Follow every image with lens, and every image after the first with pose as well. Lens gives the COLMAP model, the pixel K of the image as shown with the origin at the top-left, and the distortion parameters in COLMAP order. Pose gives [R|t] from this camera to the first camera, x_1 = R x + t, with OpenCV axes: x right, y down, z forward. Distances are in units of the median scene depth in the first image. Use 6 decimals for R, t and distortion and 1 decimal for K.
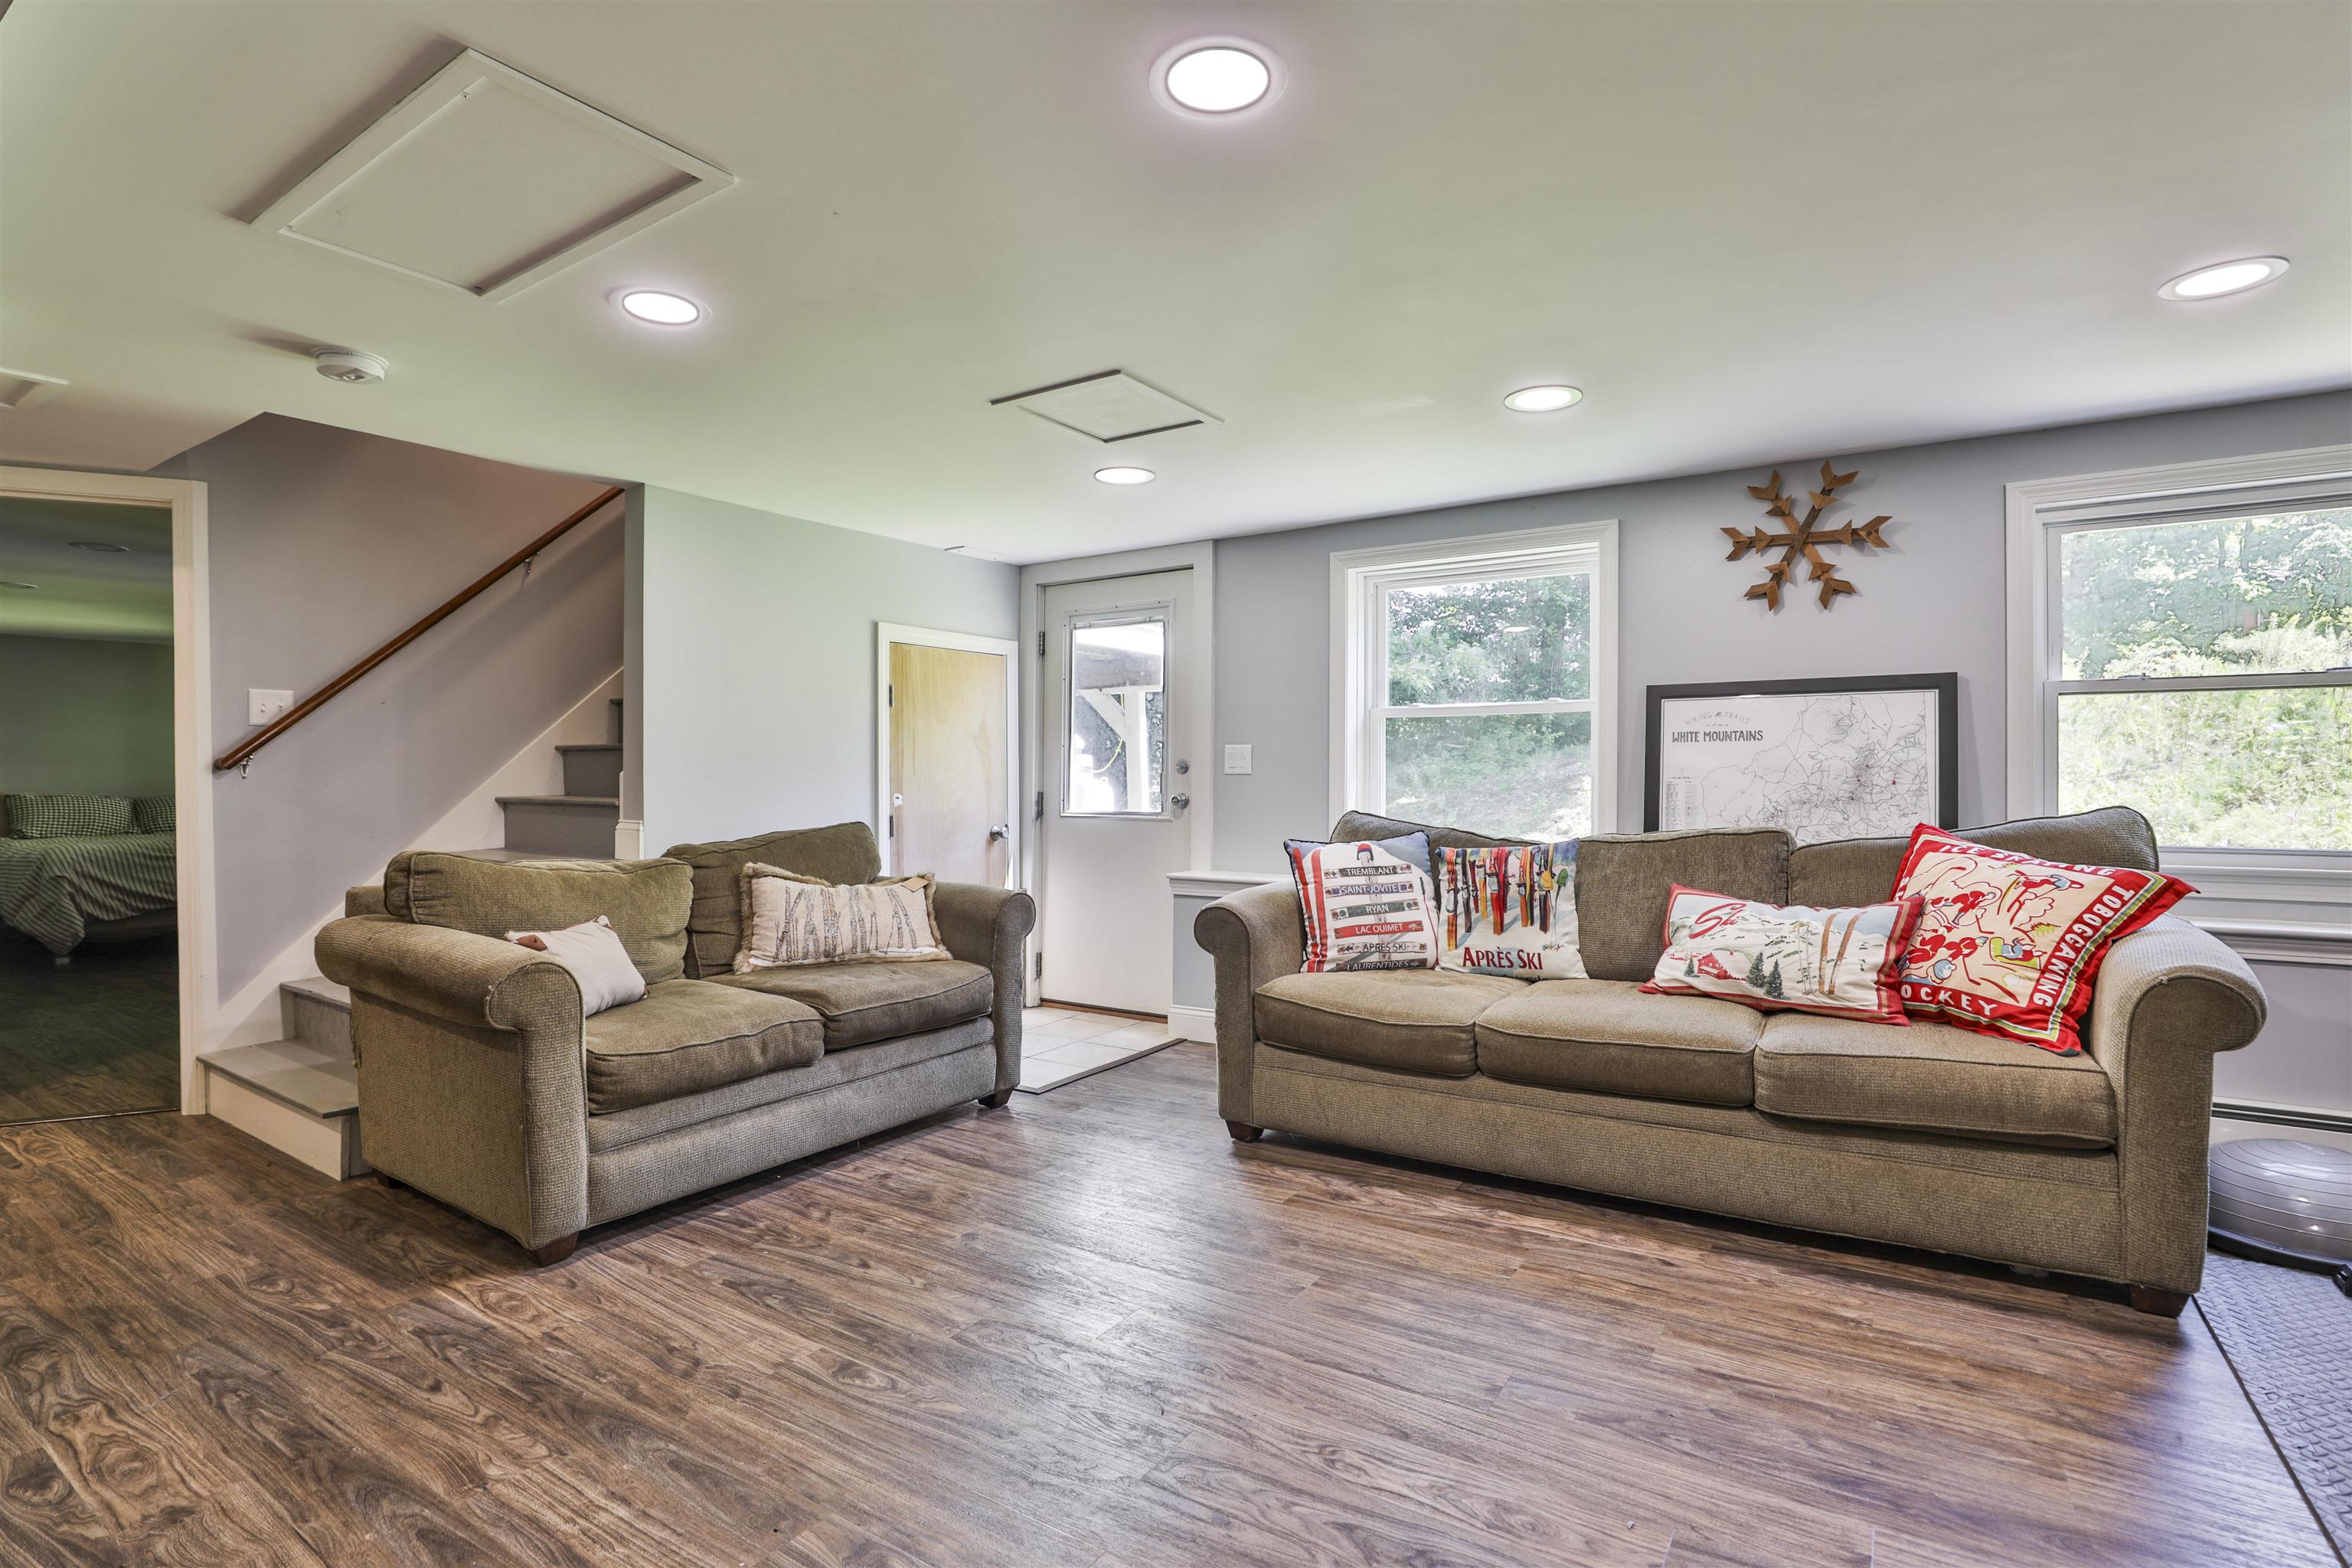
lens RADIAL K [[1094.5, 0, 1168.3], [0, 1094.5, 781.3], [0, 0, 1]] dist [-0.044747, 0.011061]
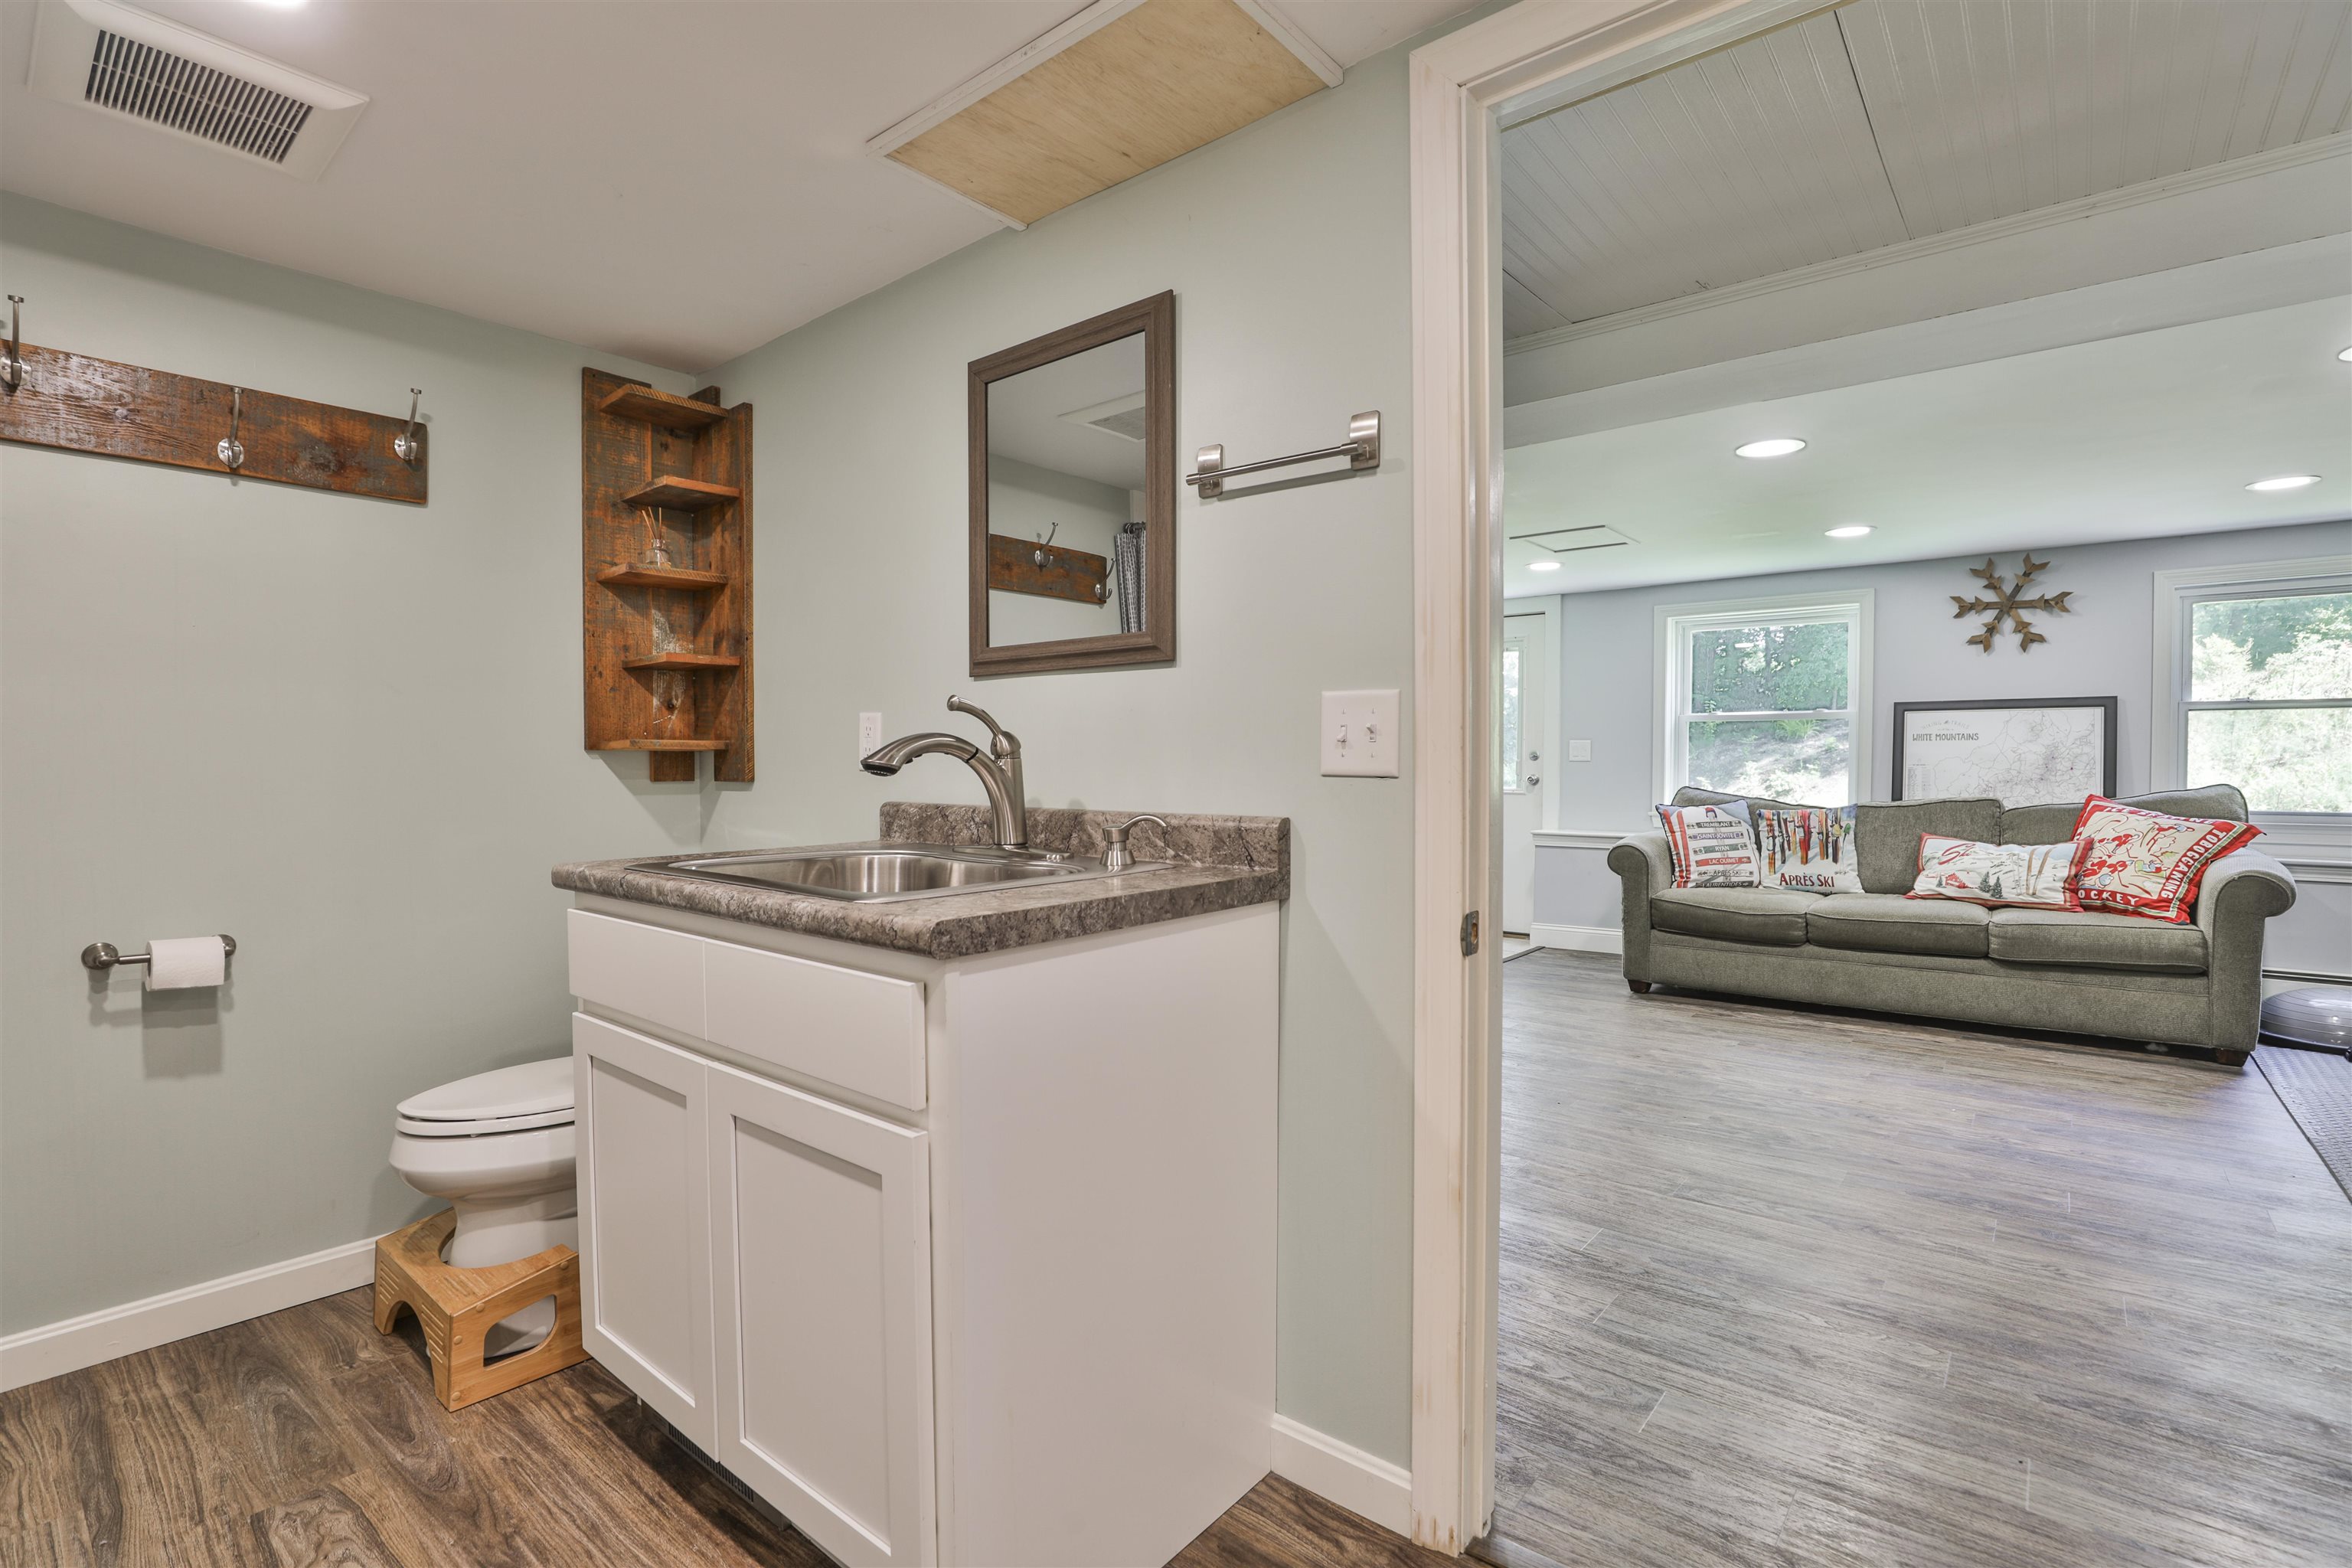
lens RADIAL K [[1105.6, 0, 1176.0], [0, 1105.6, 784.0], [0, 0, 1]] dist [-0.044979, 0.012708]
pose [[0.996512, 0.003994, -0.083351, -0.530278], [-0.002507, 0.999836, 0.017945, -0.001314], [0.083409, -0.017673, 0.996359, -0.720622]]
